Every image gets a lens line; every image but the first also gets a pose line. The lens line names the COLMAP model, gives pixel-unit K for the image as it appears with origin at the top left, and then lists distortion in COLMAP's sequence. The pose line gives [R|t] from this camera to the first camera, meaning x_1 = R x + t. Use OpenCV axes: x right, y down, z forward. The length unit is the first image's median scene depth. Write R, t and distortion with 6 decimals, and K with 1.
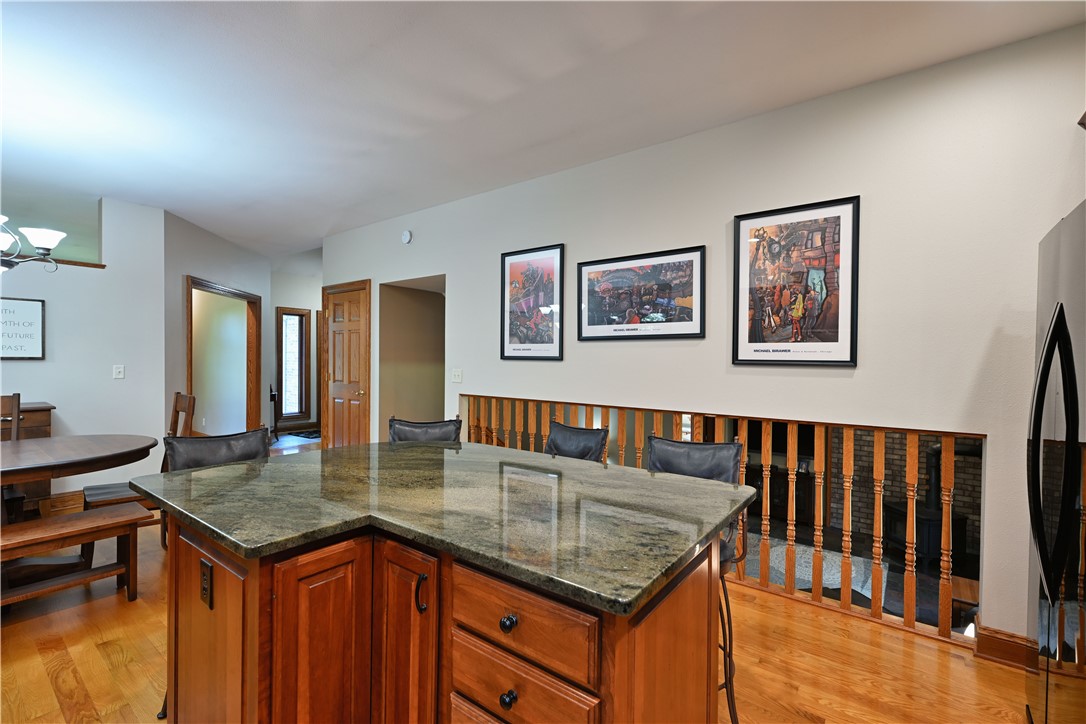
lens RADIAL K [[480.1, 0, 539.9], [0, 480.1, 363.1], [0, 0, 1]] dist [0.000433, 0.000200]
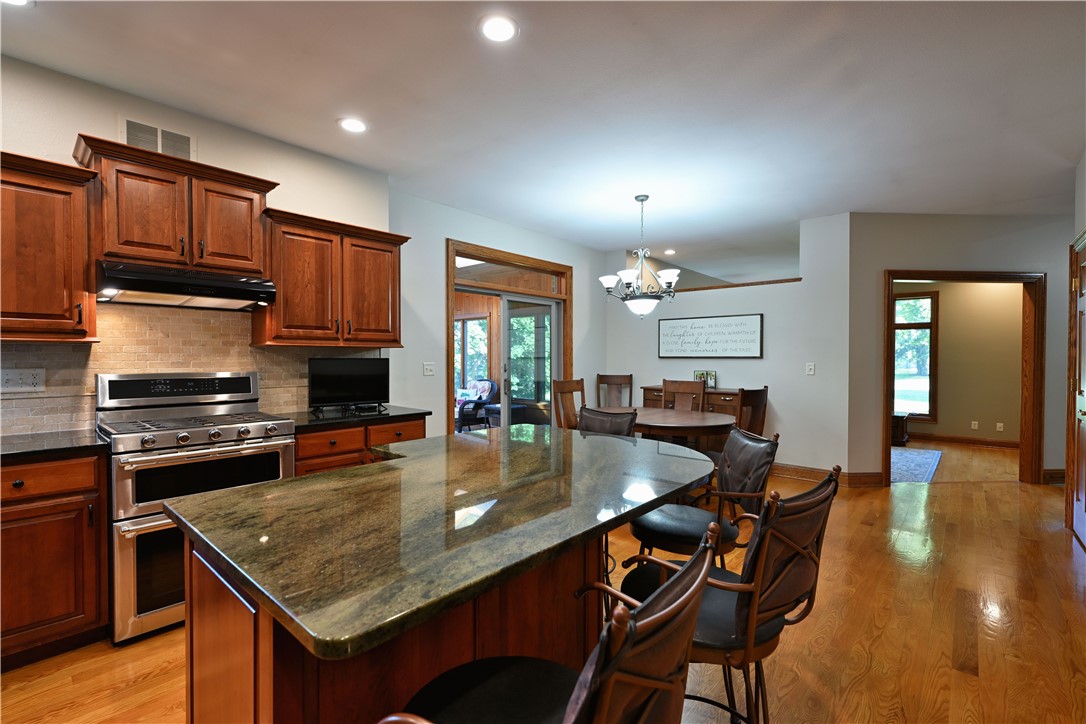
lens RADIAL K [[480.1, 0, 539.9], [0, 480.1, 363.1], [0, 0, 1]] dist [0.000433, 0.000200]
pose [[-0.081124, 0.002402, -0.996701, 0.970101], [-0.010793, 0.999936, 0.003288, 0.023369], [0.996646, 0.011025, -0.081093, 1.395749]]
